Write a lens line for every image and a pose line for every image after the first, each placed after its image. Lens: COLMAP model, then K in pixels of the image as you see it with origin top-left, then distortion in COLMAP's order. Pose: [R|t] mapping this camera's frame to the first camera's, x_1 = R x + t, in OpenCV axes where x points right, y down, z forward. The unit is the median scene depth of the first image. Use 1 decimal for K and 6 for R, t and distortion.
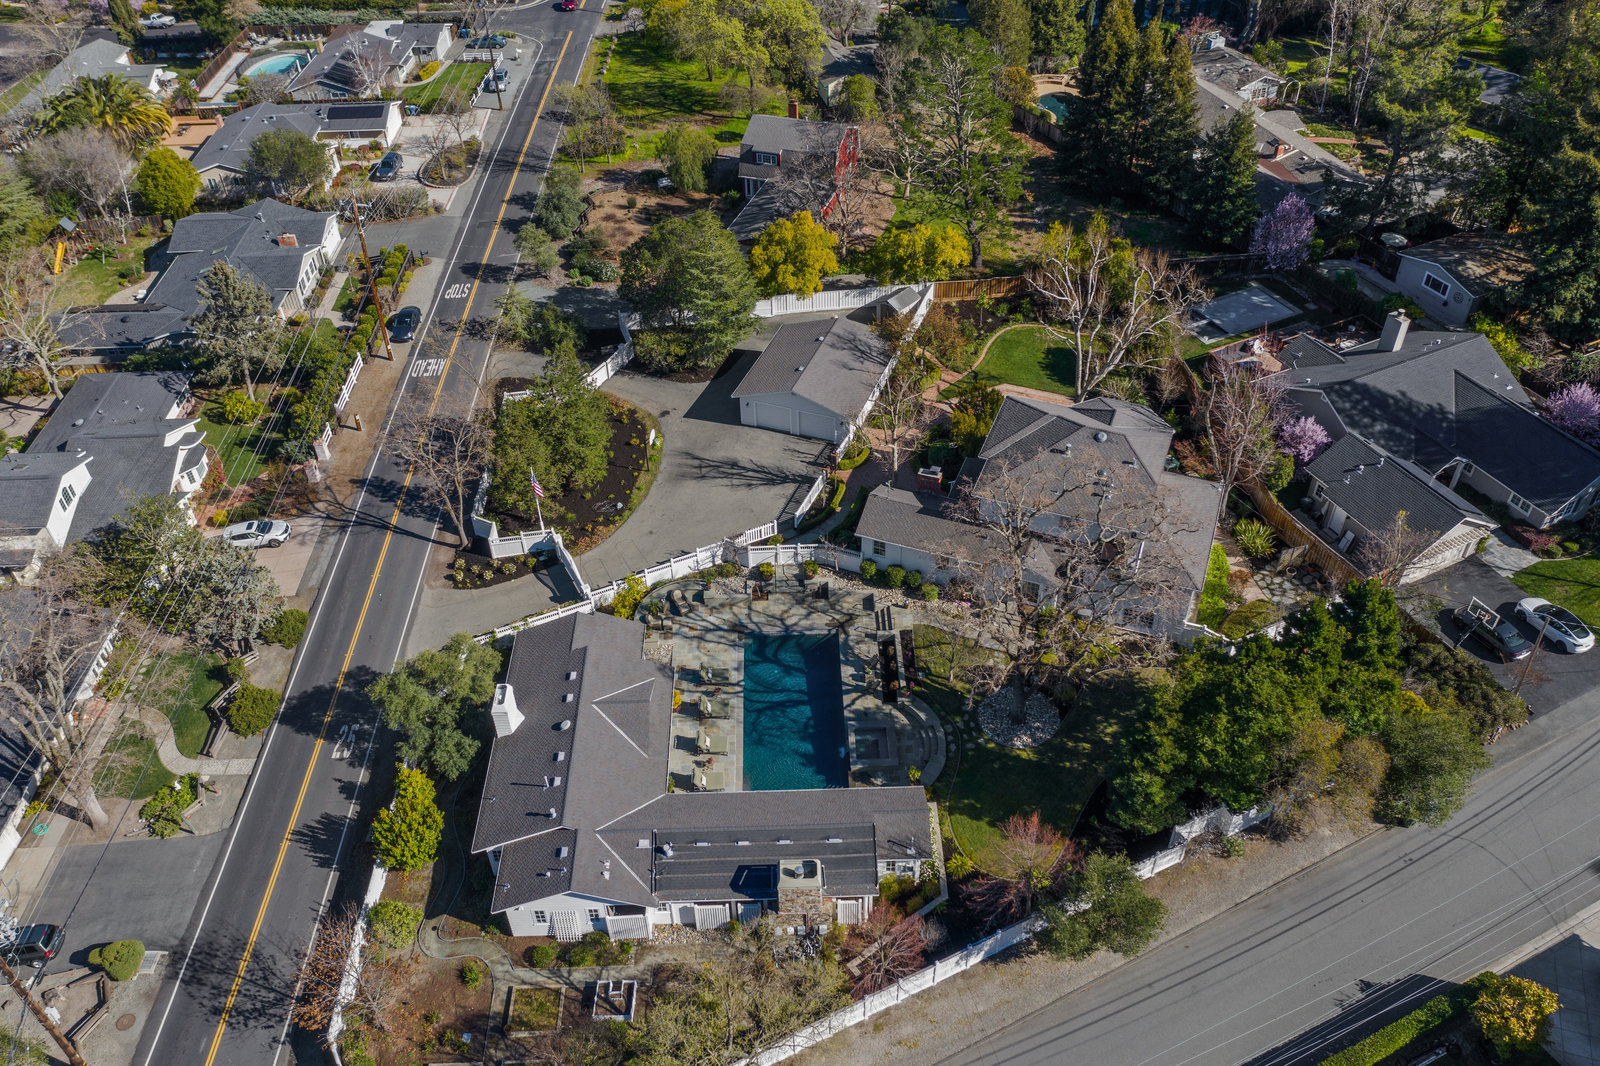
lens RADIAL K [[1290.0, 0, 800.0], [0, 1290.0, 533.0], [0, 0, 1]] dist [-0.002199, -0.002805]
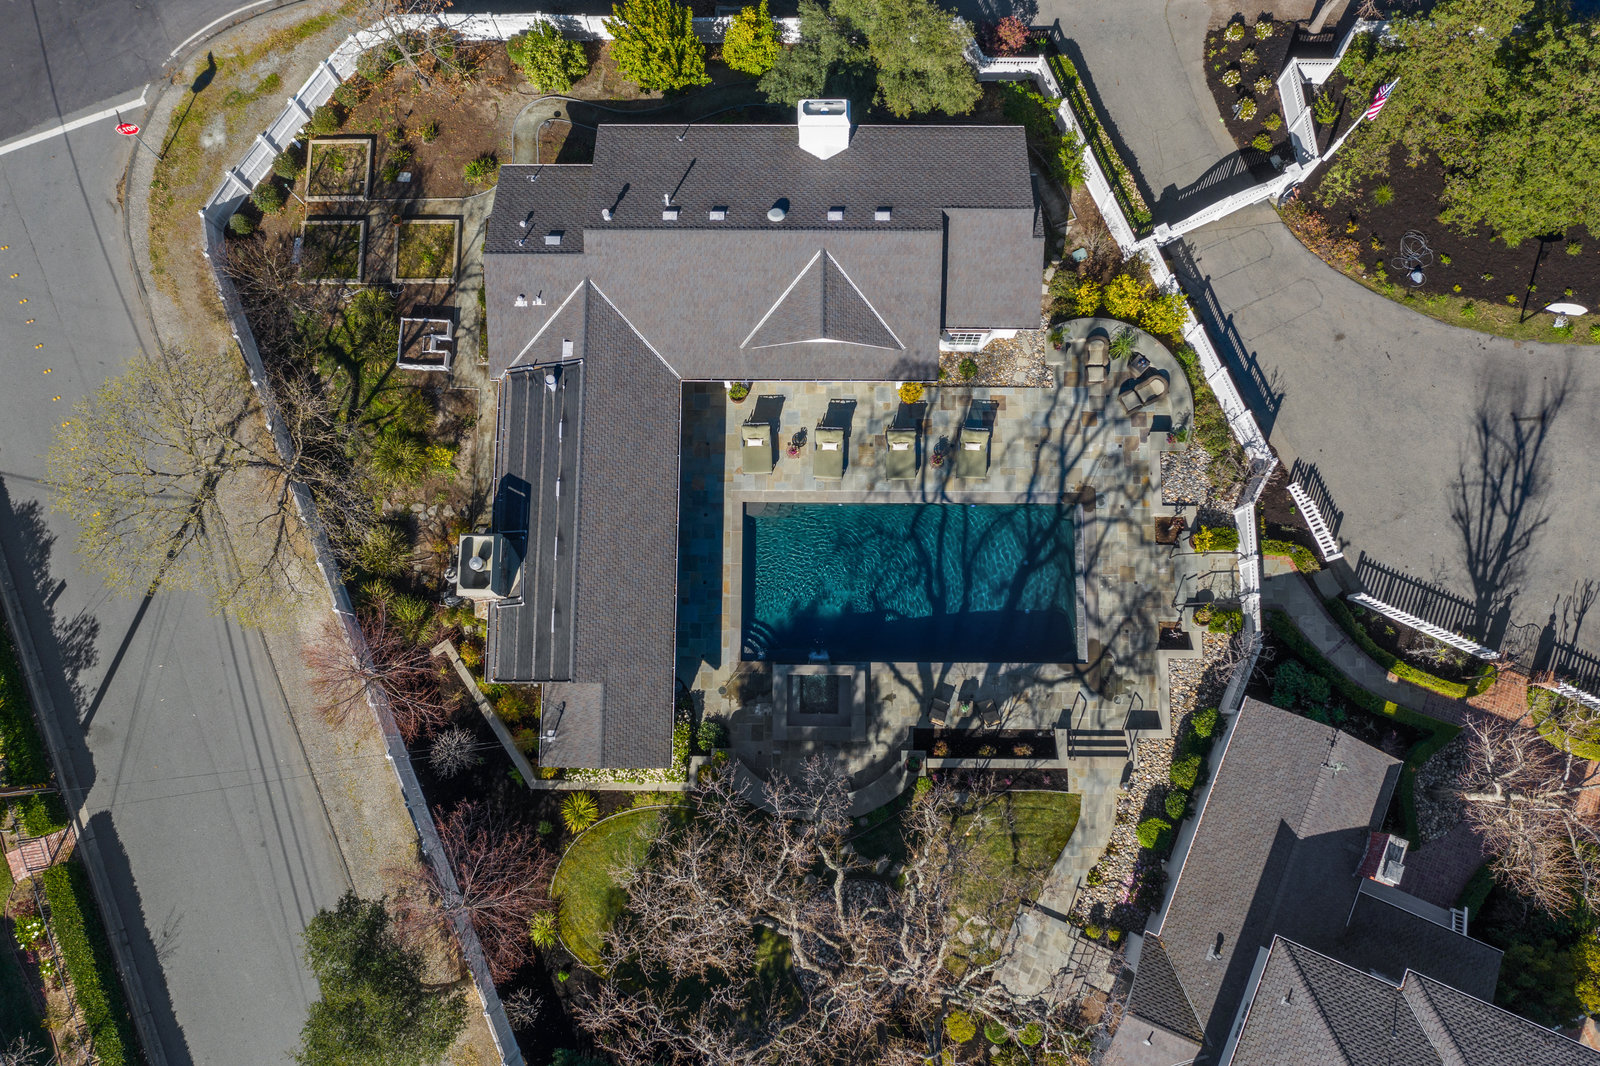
lens RADIAL K [[1290.0, 0, 800.0], [0, 1290.0, 533.0], [0, 0, 1]] dist [-0.002199, -0.002805]
pose [[-0.032453, 0.990583, -0.133014, 0.052571], [-0.645855, 0.080781, 0.759174, -0.287209], [0.762770, 0.110545, 0.637151, 0.526547]]
